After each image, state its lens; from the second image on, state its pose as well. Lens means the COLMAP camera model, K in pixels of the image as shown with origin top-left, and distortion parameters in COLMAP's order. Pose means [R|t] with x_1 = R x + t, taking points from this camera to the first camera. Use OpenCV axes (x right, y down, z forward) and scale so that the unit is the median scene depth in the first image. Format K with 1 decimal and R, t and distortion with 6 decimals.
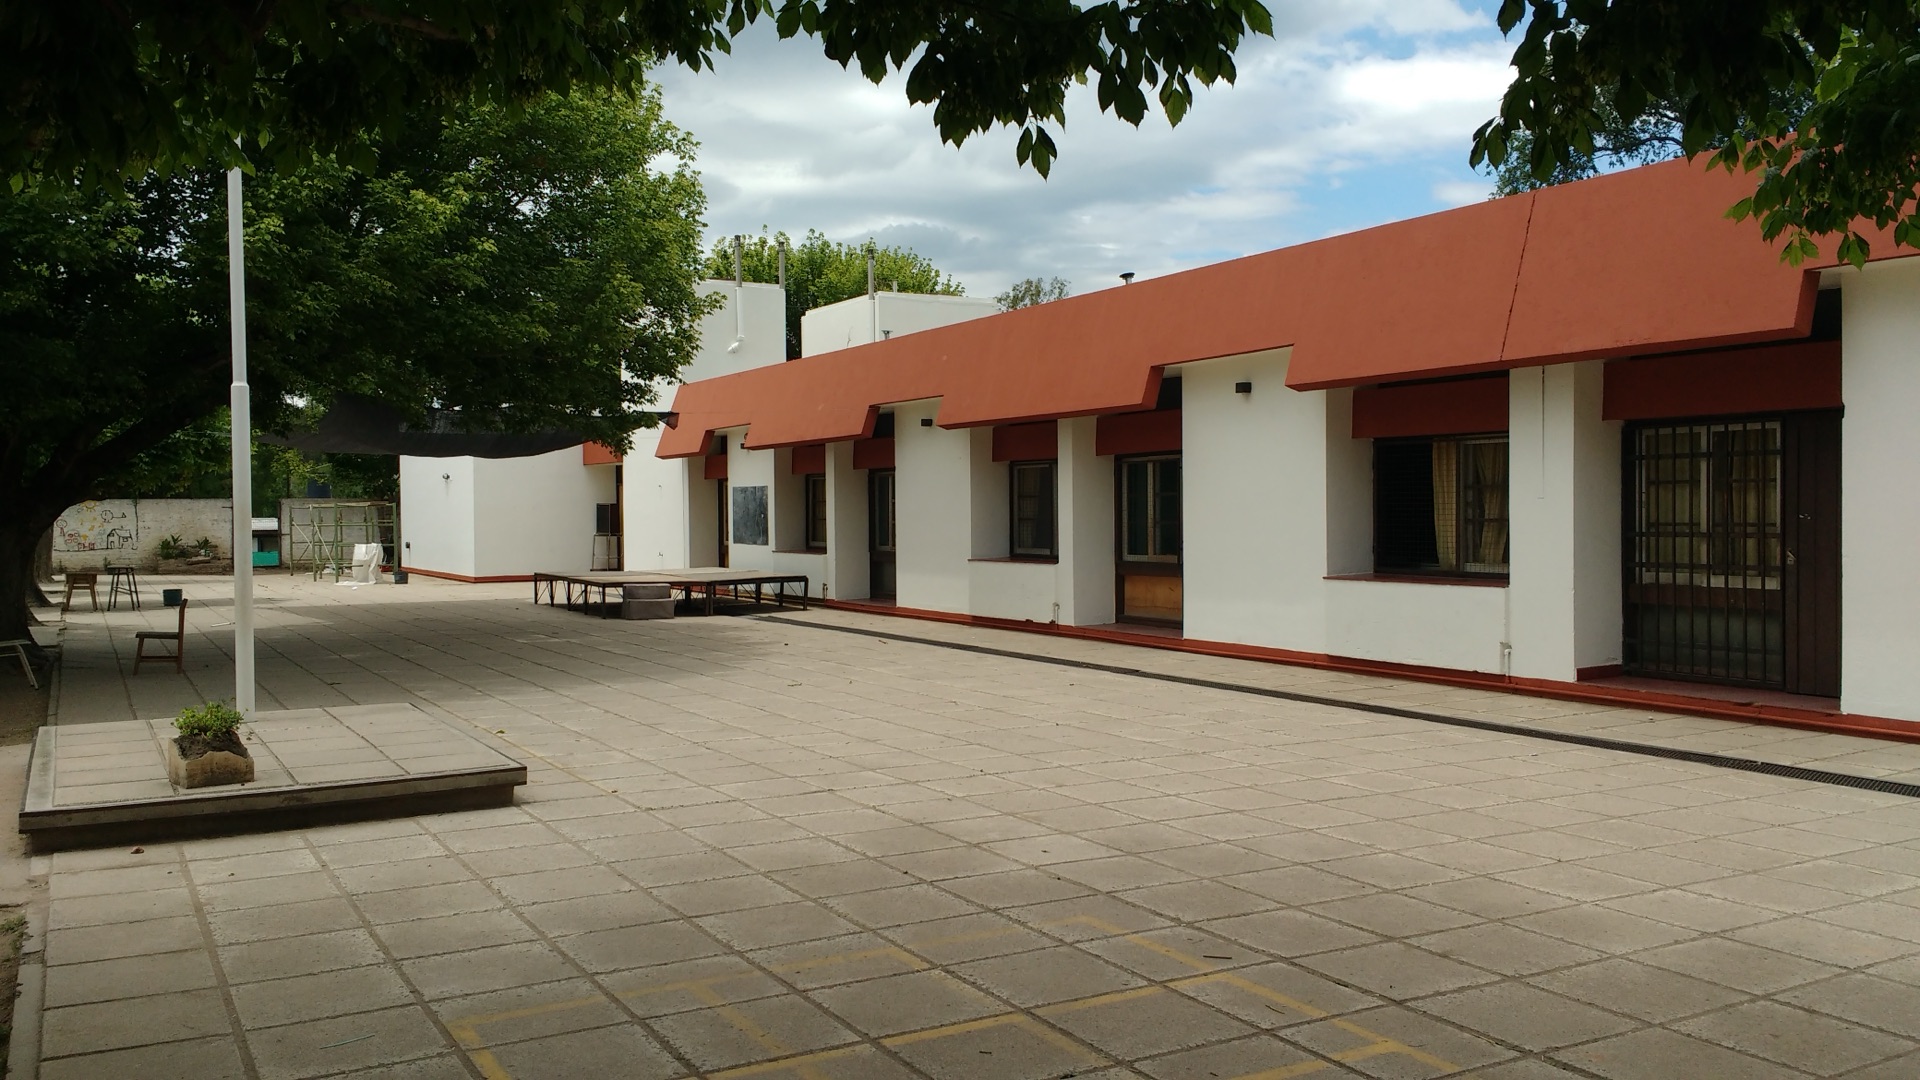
lens RADIAL K [[1503.6, 0, 968.7], [0, 1503.6, 565.7], [0, 0, 1]] dist [0.108517, -0.167417]
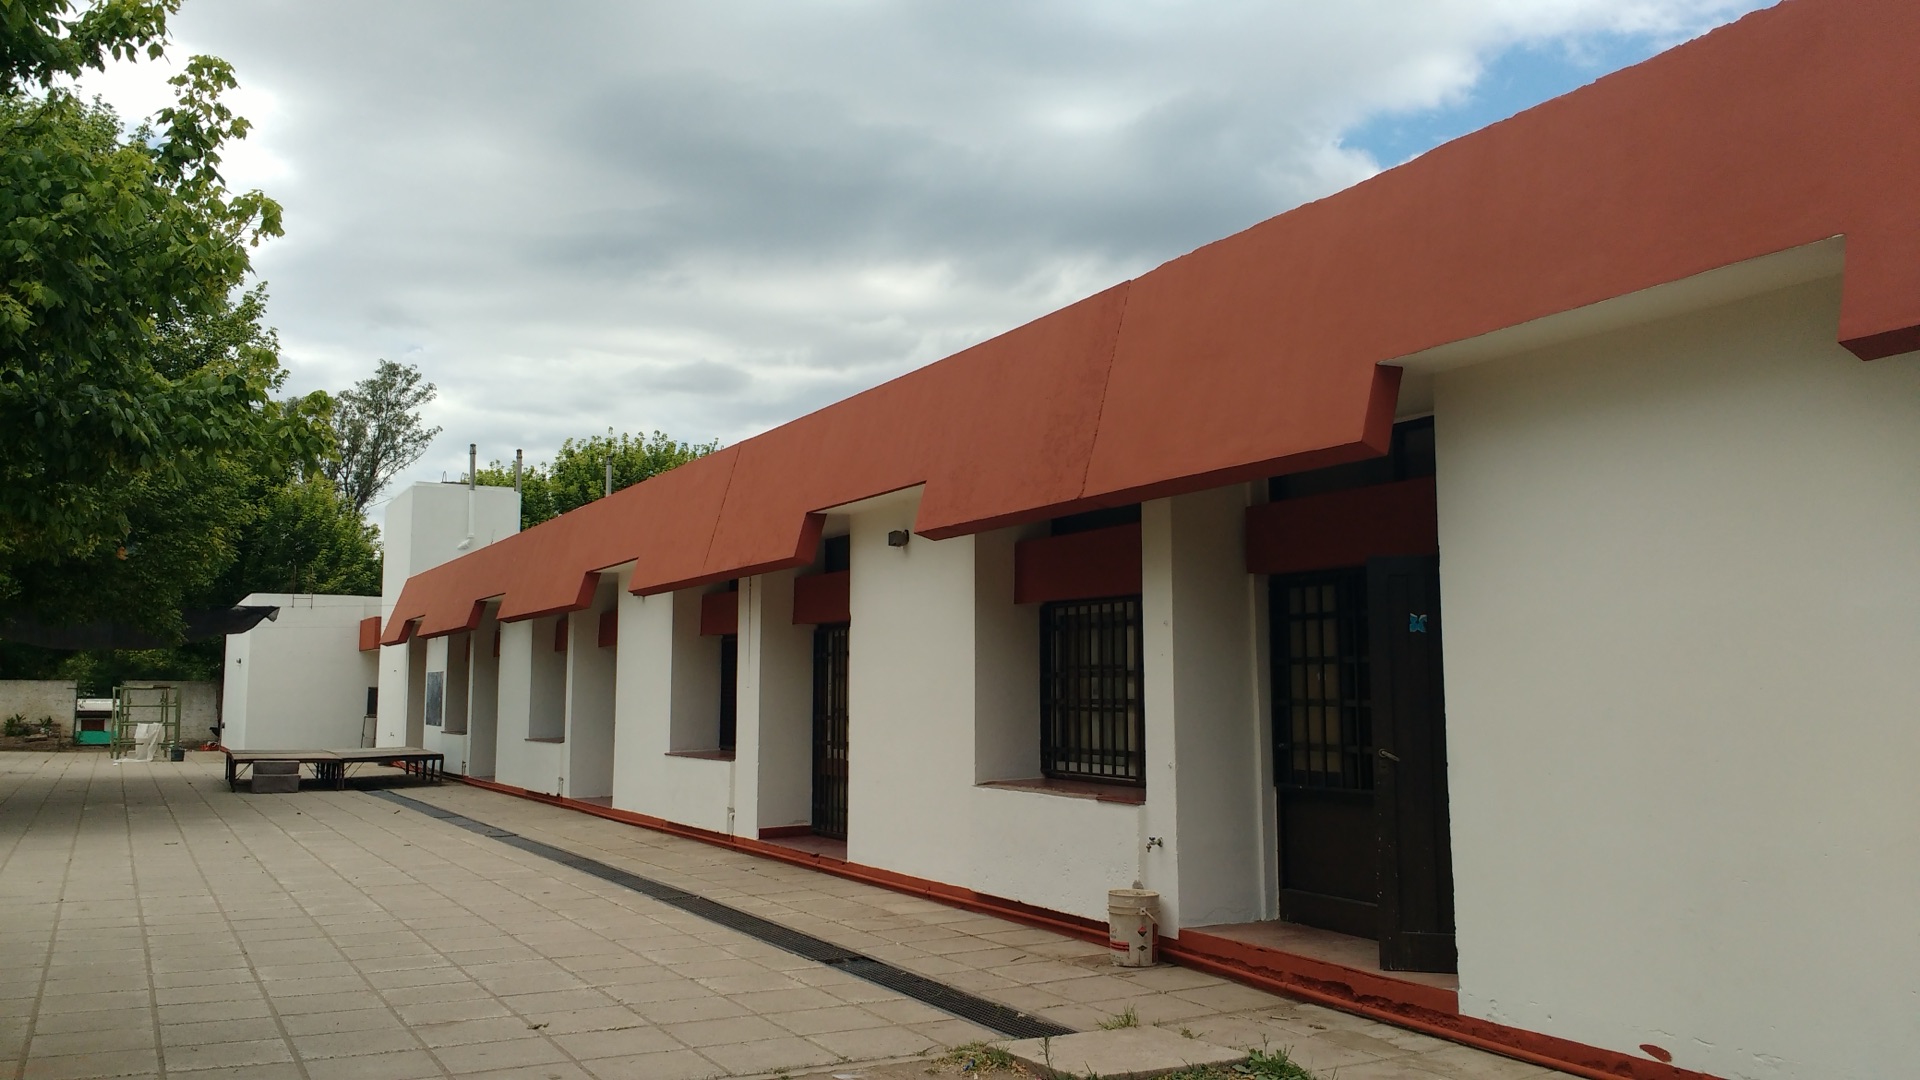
lens RADIAL K [[1535.7, 0, 979.9], [0, 1535.7, 538.0], [0, 0, 1]] dist [0.110725, -0.186149]
pose [[0.999561, 0.005558, -0.029113, 0.560898], [-0.009518, 0.990429, -0.137697, 0.005370], [0.028069, 0.137914, 0.990046, -0.228933]]
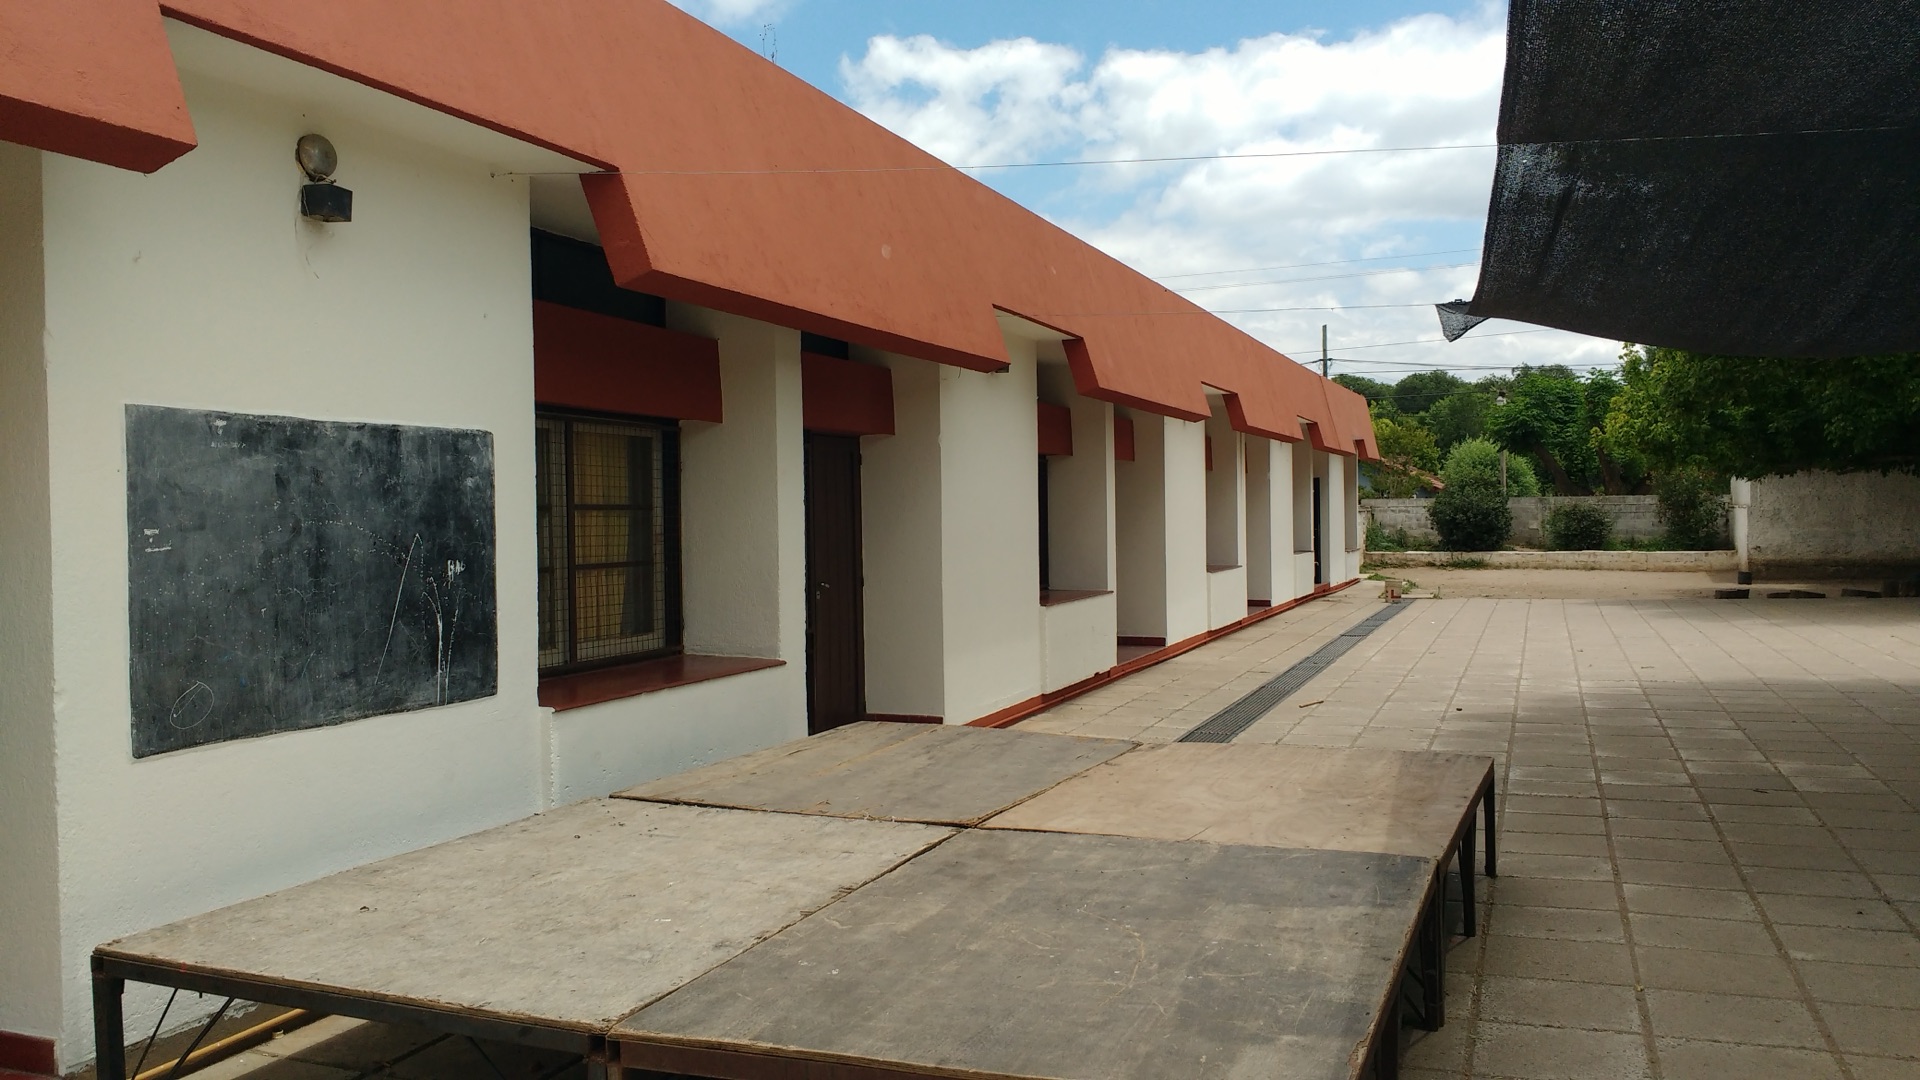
lens RADIAL K [[1535.7, 0, 979.9], [0, 1535.7, 538.0], [0, 0, 1]] dist [0.110725, -0.186149]
pose [[-0.637167, 0.000568, 0.770725, -0.638682], [0.041286, 0.998589, 0.033396, -0.074788], [-0.769619, 0.053099, -0.636292, 1.935630]]
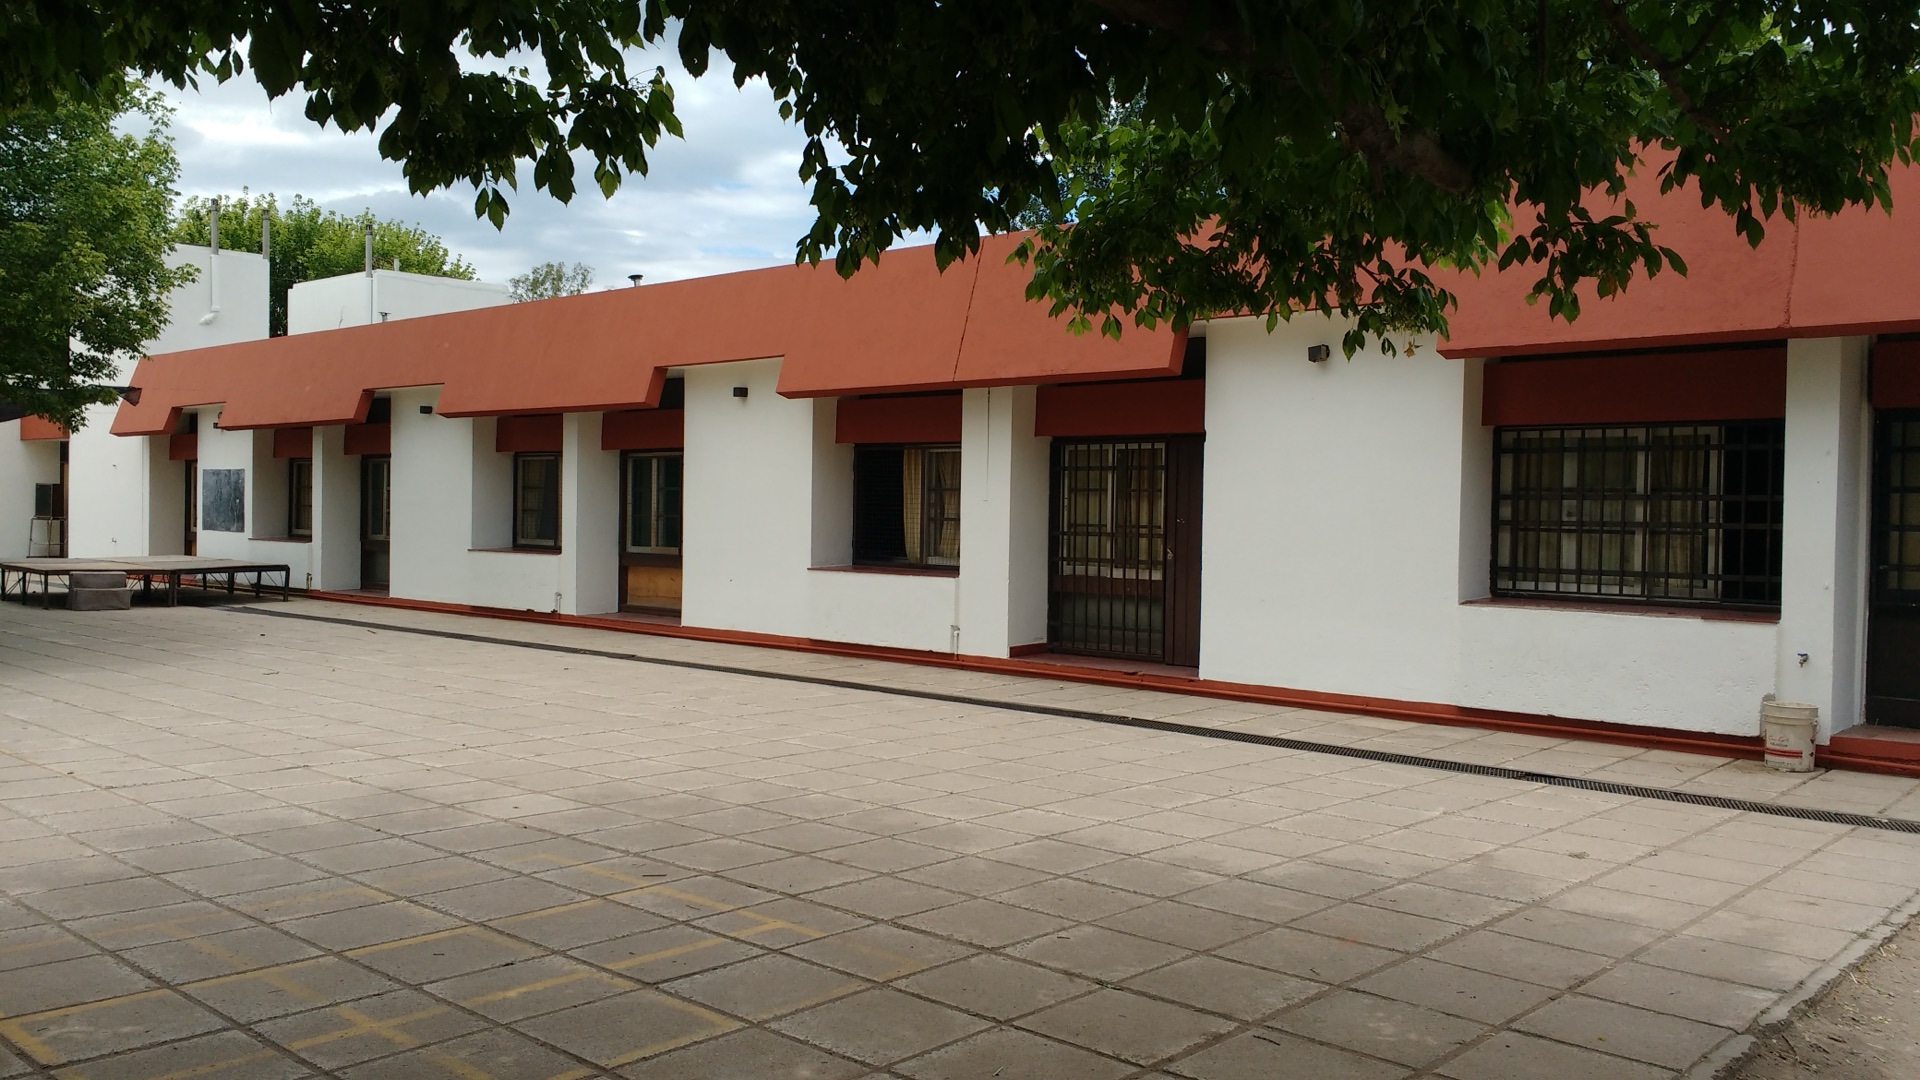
lens RADIAL K [[1535.7, 0, 979.9], [0, 1535.7, 538.0], [0, 0, 1]] dist [0.110725, -0.186149]
pose [[0.952608, 0.015282, 0.303818, 0.015028], [-0.010217, 0.999781, -0.018254, 0.005128], [-0.304030, 0.014285, 0.952555, -0.112247]]
